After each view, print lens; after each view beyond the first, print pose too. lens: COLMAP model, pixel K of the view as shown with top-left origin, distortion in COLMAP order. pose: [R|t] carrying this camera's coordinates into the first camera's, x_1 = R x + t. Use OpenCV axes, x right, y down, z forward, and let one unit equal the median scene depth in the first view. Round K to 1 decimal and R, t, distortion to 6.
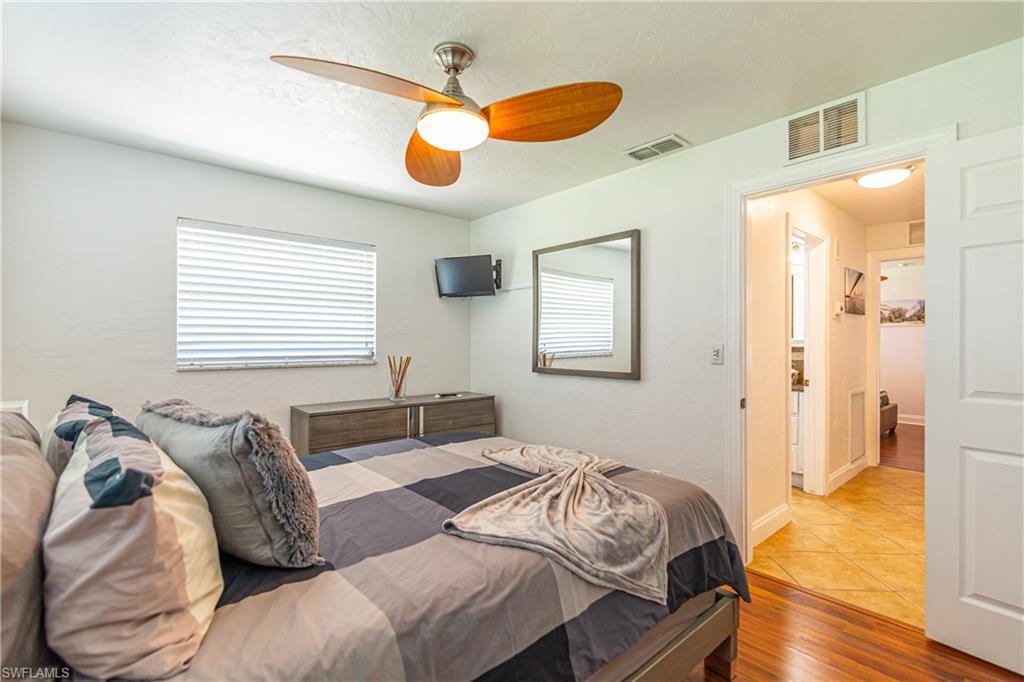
lens RADIAL K [[467.1, 0, 514.9], [0, 467.1, 341.4], [0, 0, 1]] dist [-0.000888, 0.000031]
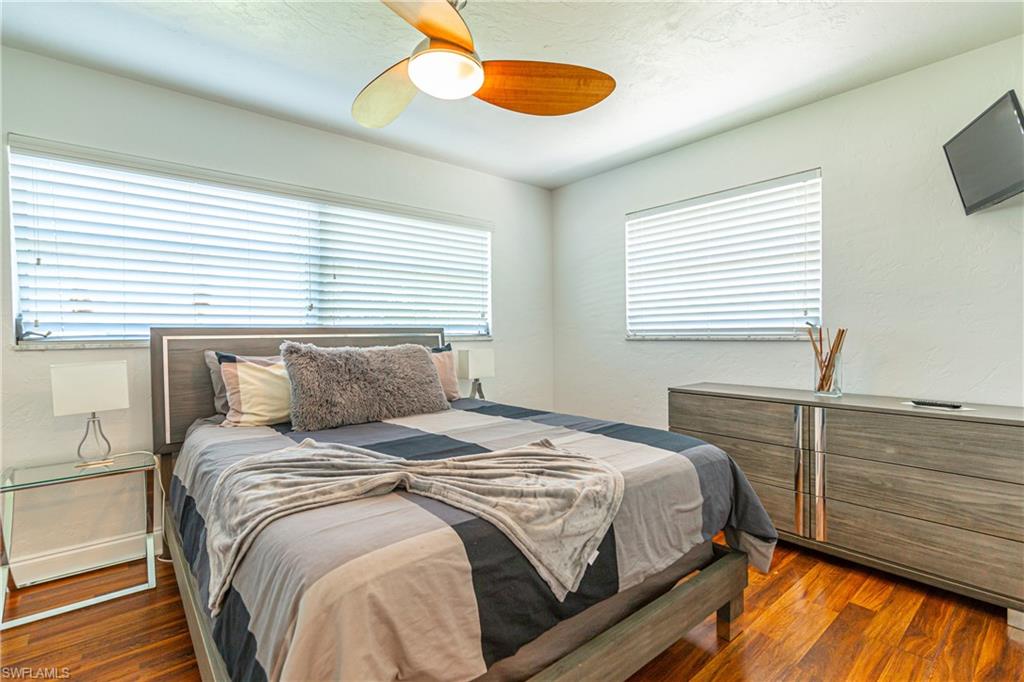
lens RADIAL K [[467.1, 0, 514.9], [0, 467.1, 341.4], [0, 0, 1]] dist [-0.000888, 0.000031]
pose [[-0.012898, 0.022950, -0.999653, 0.407584], [0.016943, 0.999598, 0.022730, 0.027129], [0.999773, -0.016644, -0.013282, 0.573724]]
